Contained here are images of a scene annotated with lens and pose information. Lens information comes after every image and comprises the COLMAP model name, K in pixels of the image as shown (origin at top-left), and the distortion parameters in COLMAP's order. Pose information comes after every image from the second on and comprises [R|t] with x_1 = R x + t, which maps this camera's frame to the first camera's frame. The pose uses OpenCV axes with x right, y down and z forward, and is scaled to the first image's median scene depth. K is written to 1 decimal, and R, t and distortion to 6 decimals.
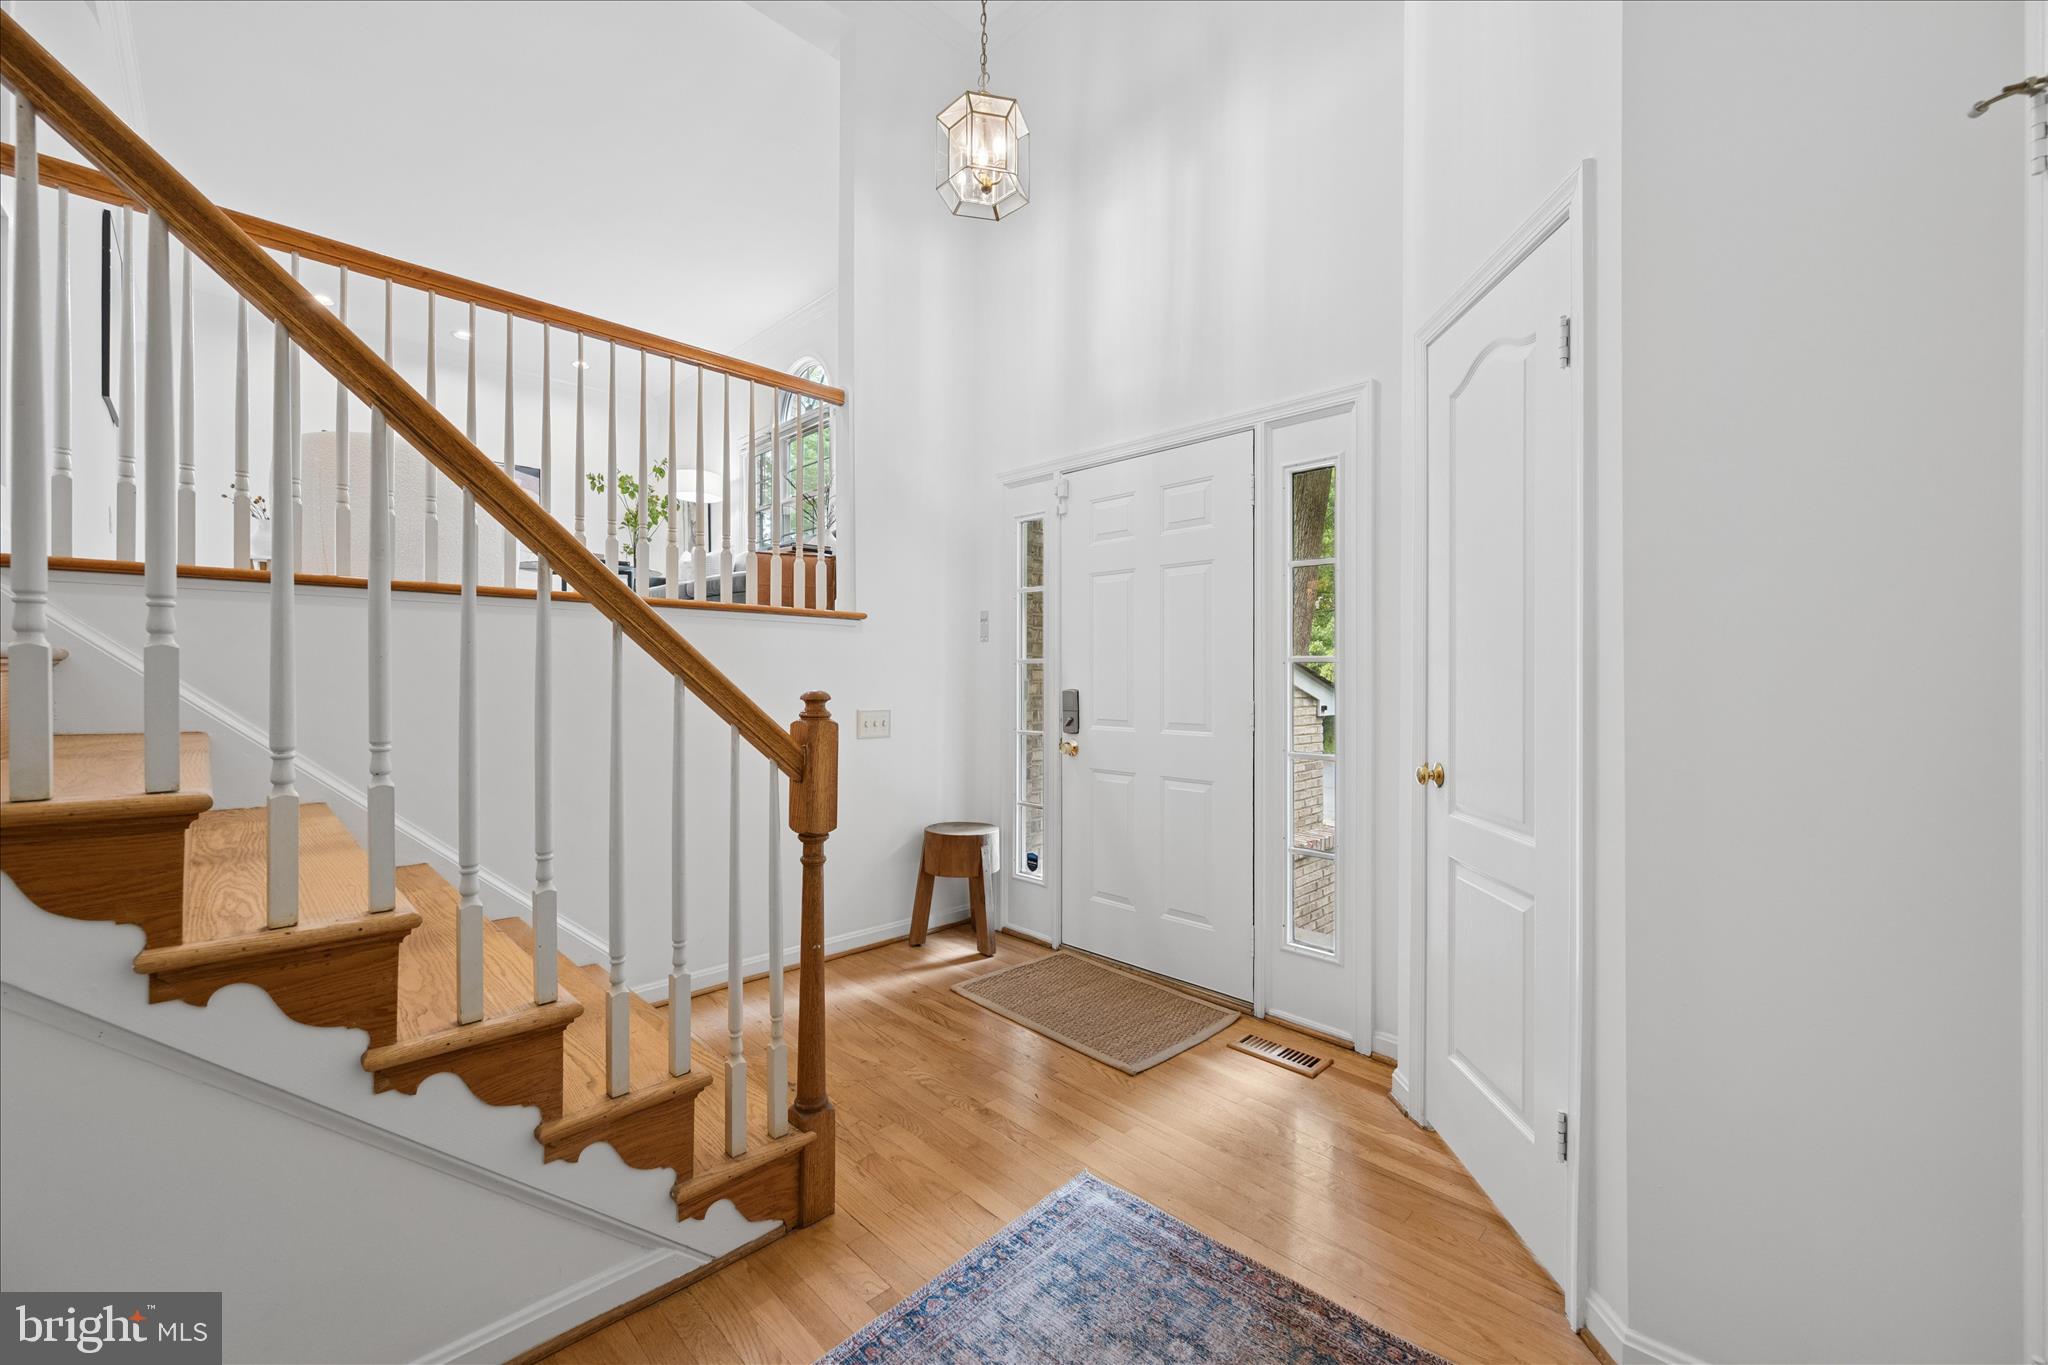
lens RADIAL K [[799.6, 0, 1022.1], [0, 799.6, 682.0], [0, 0, 1]] dist [-0.001637, 0.000182]
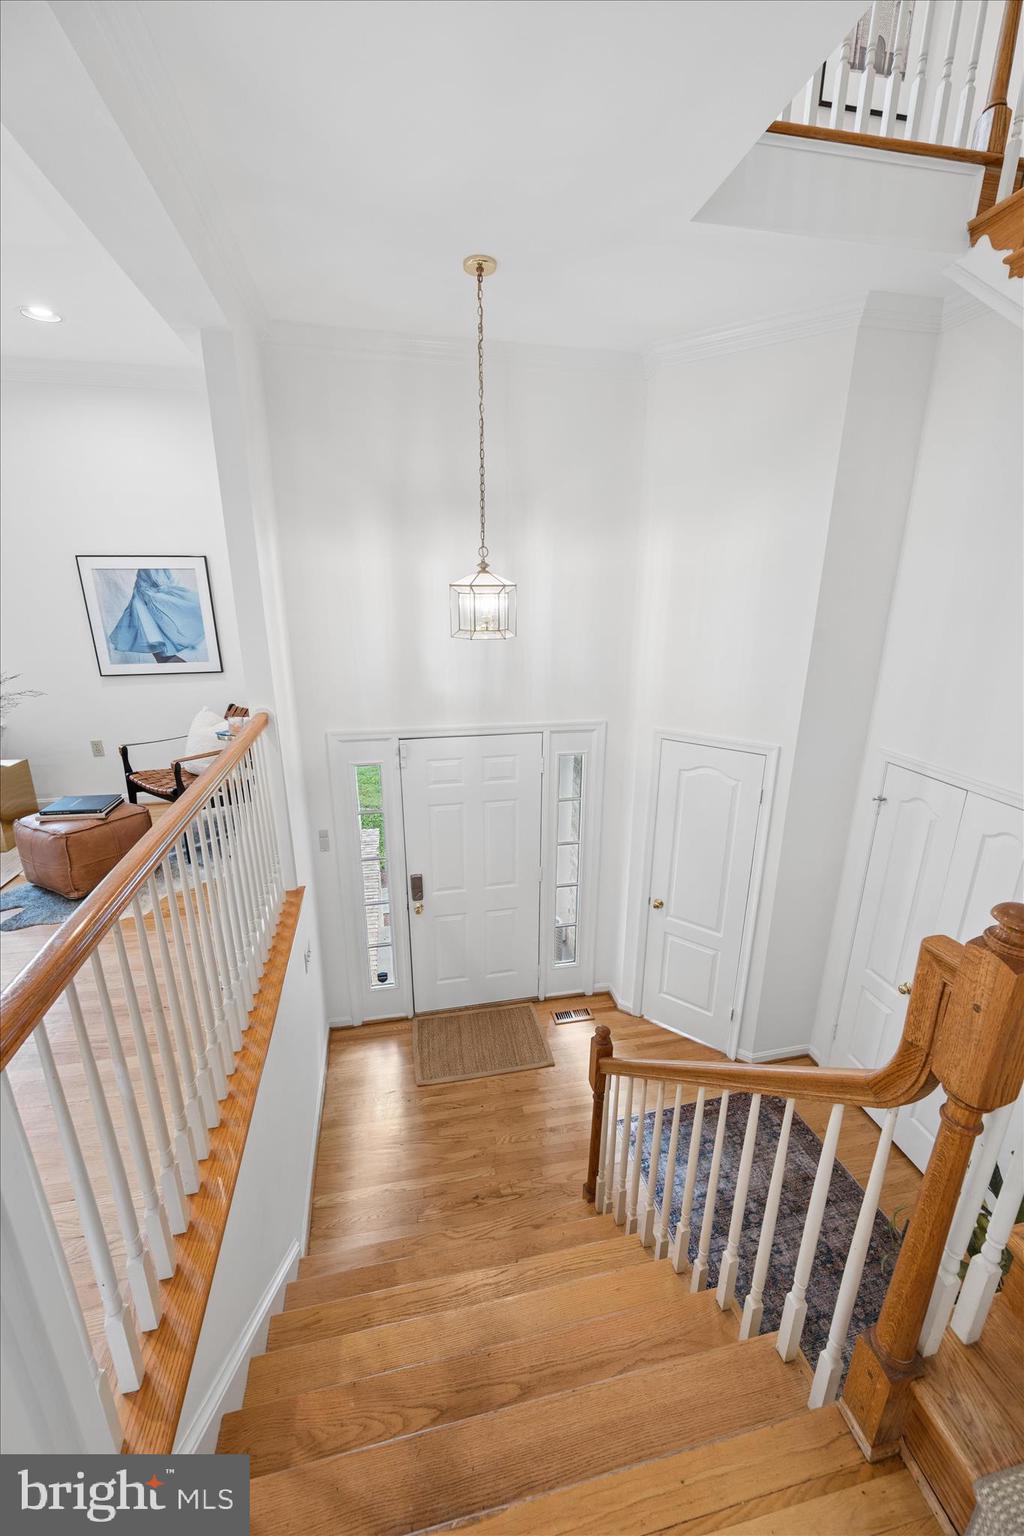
lens RADIAL K [[599.7, 0, 506.6], [0, 599.7, 768.2], [0, 0, 1]] dist [-0.001637, 0.000182]
pose [[0.542555, -0.248669, 0.802370, -0.951382], [0.005215, 0.956158, 0.292804, -0.692561], [-0.840004, -0.154678, 0.520066, 0.363042]]
